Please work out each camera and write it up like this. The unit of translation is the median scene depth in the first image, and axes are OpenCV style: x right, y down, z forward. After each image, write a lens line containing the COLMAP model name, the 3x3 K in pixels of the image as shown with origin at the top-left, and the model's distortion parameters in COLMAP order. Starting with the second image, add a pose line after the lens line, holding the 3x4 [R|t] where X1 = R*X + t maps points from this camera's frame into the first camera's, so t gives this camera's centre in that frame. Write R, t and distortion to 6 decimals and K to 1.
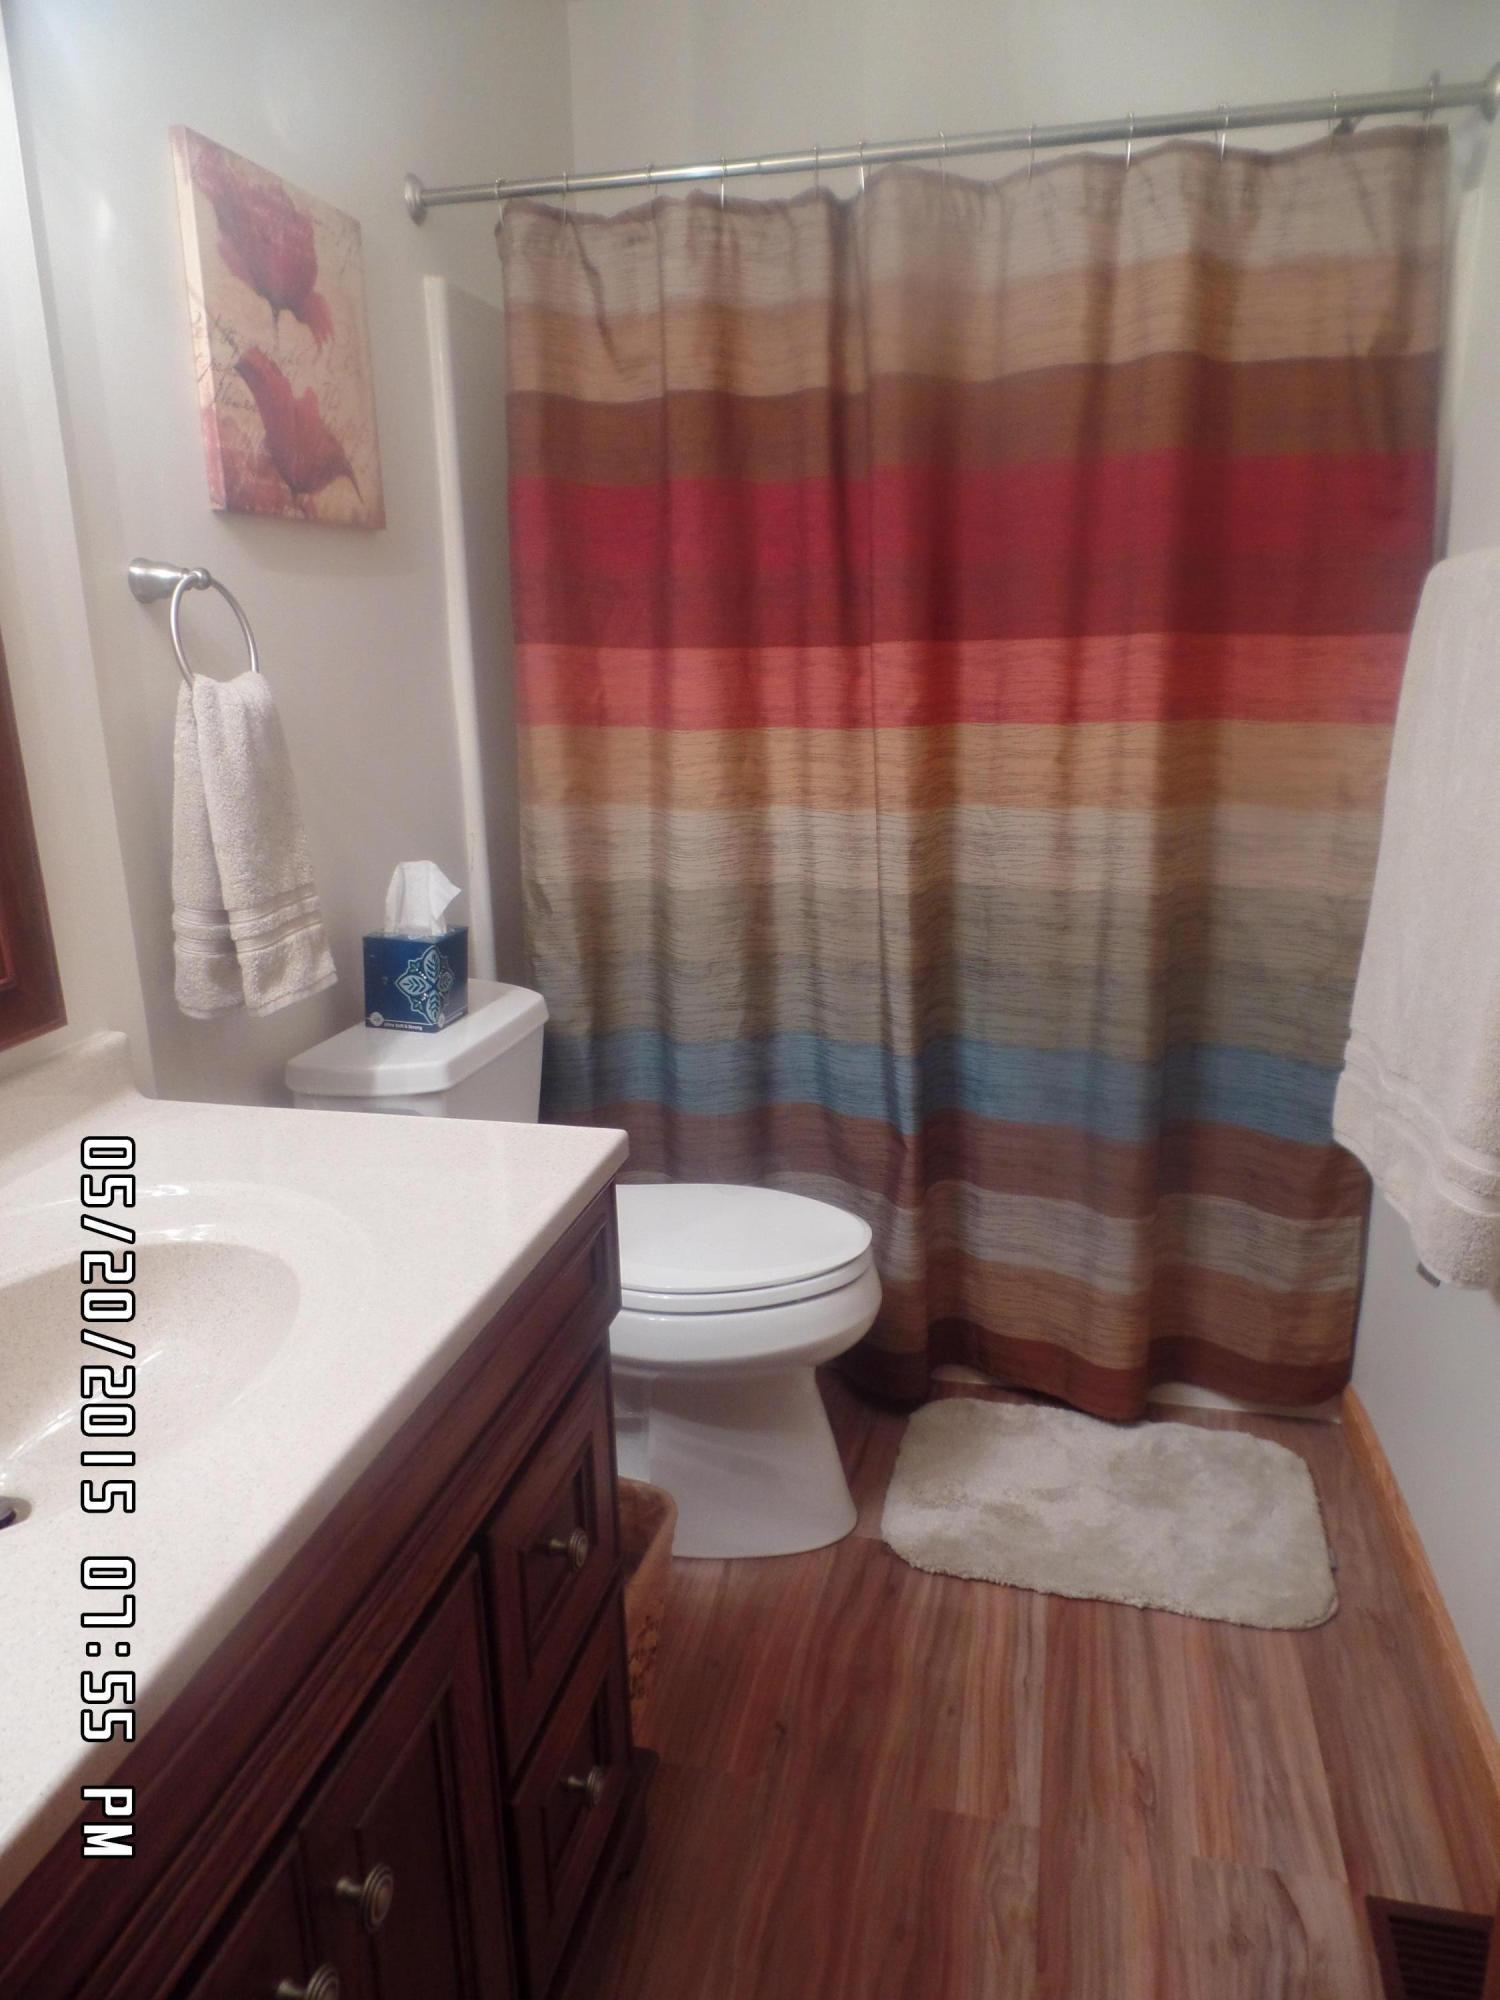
lens RADIAL K [[1394.1, 0, 750.0], [0, 1394.1, 1000.0], [0, 0, 1]] dist [0.007040, -0.004269]
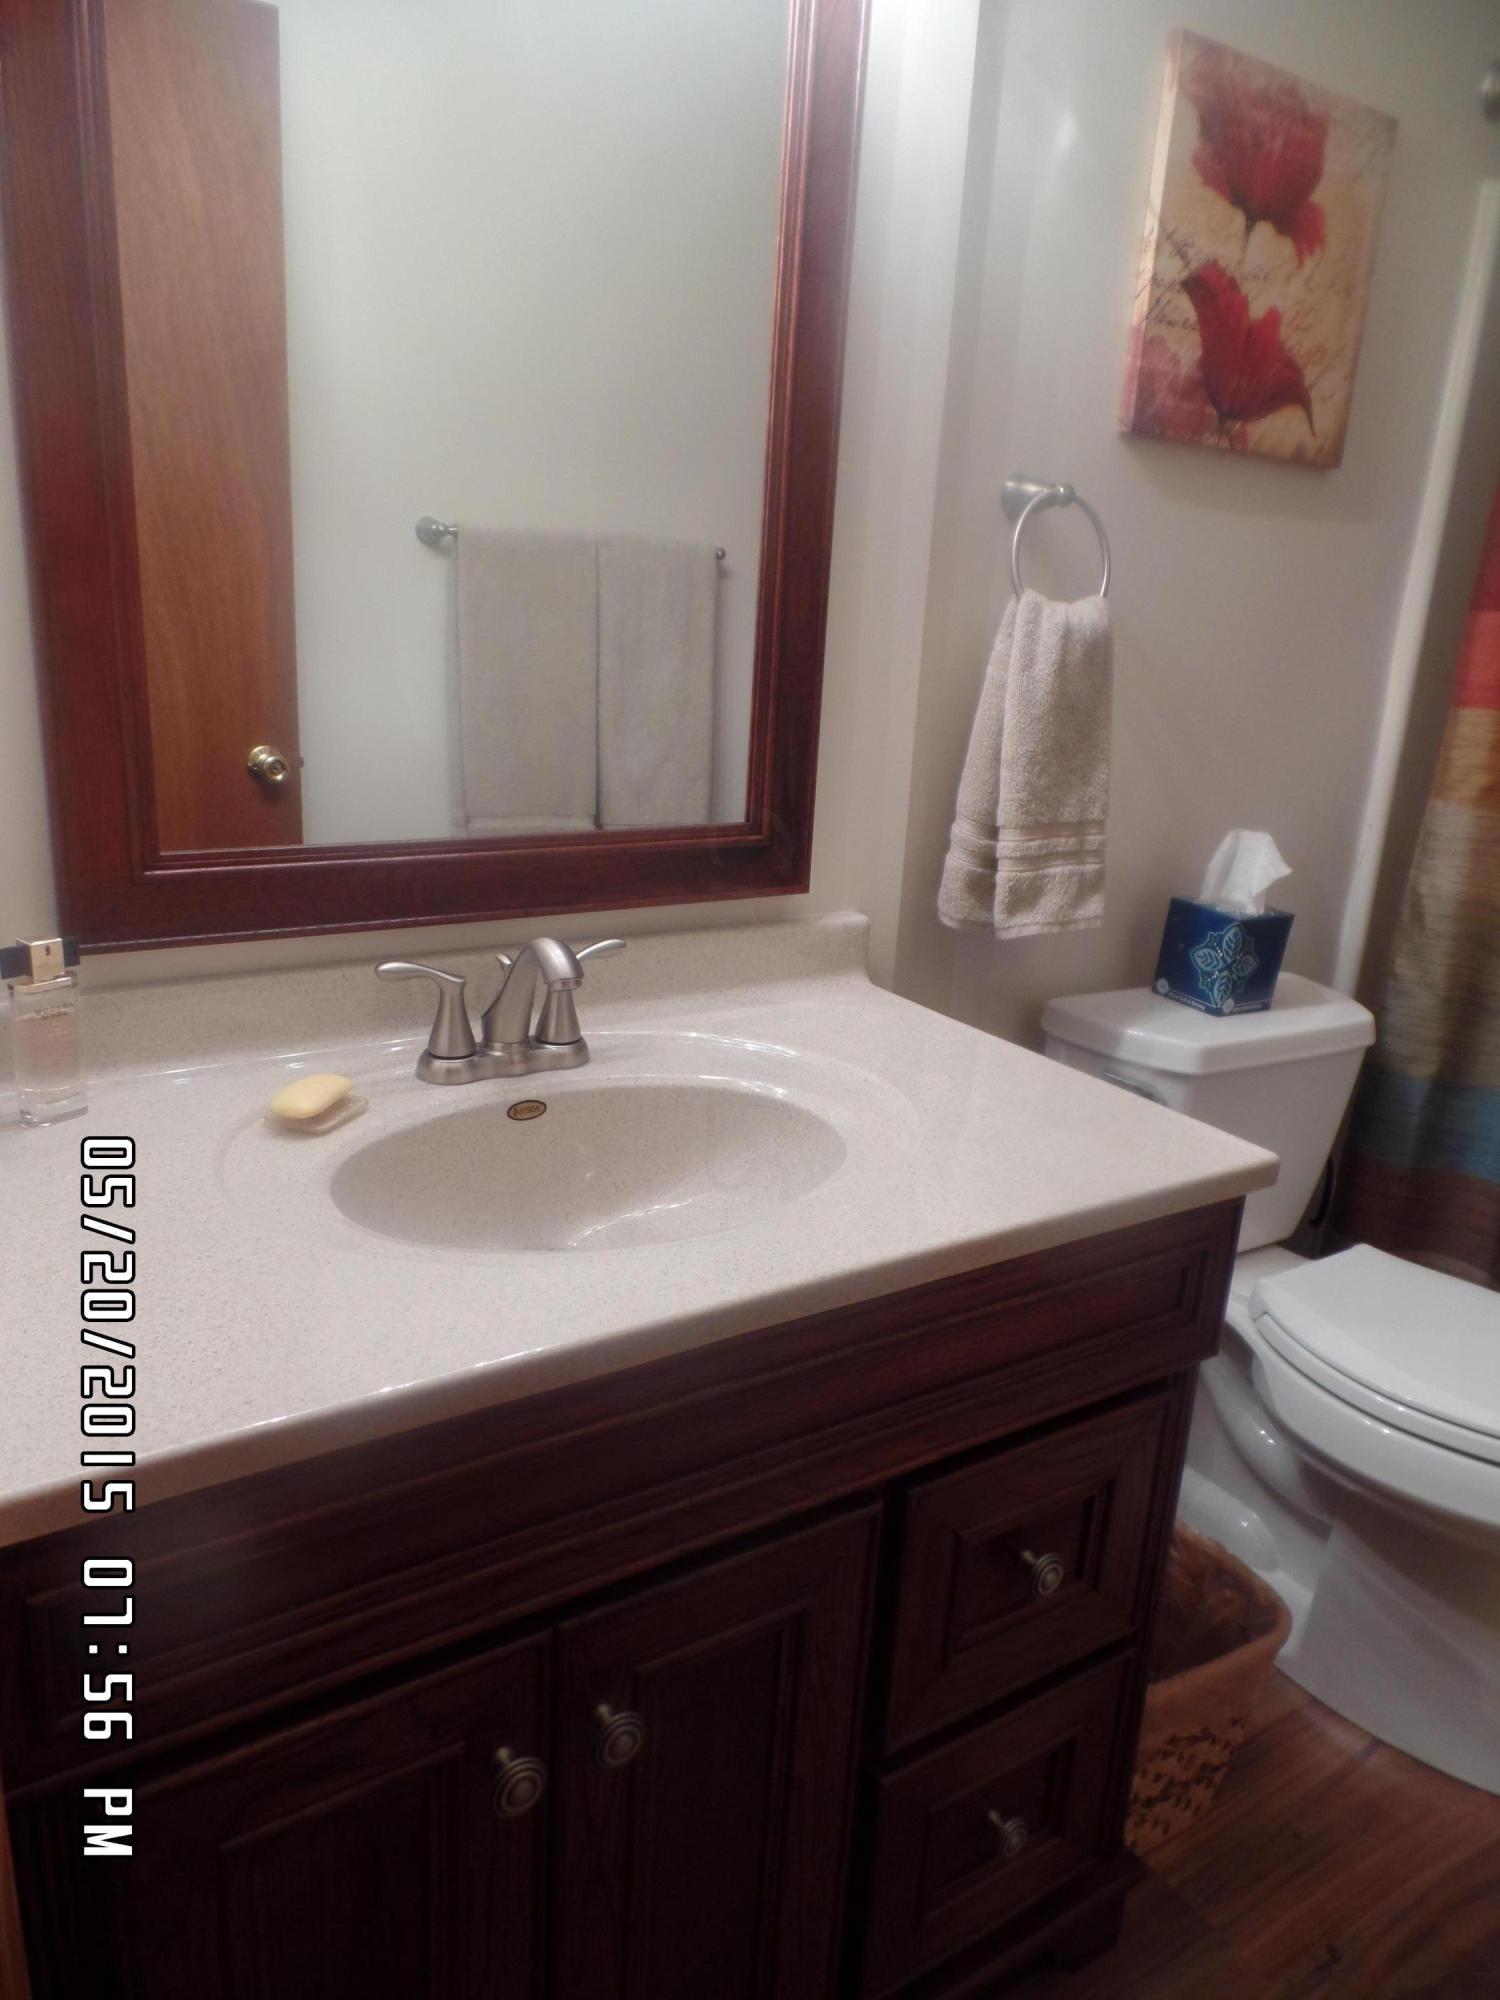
lens RADIAL K [[1394.1, 0, 750.0], [0, 1394.1, 1000.0], [0, 0, 1]] dist [0.007040, -0.004269]
pose [[0.719822, 0.255564, -0.645402, 0.162291], [-0.256875, 0.961827, 0.094366, 0.005965], [0.644881, 0.097861, 0.757992, 0.128940]]
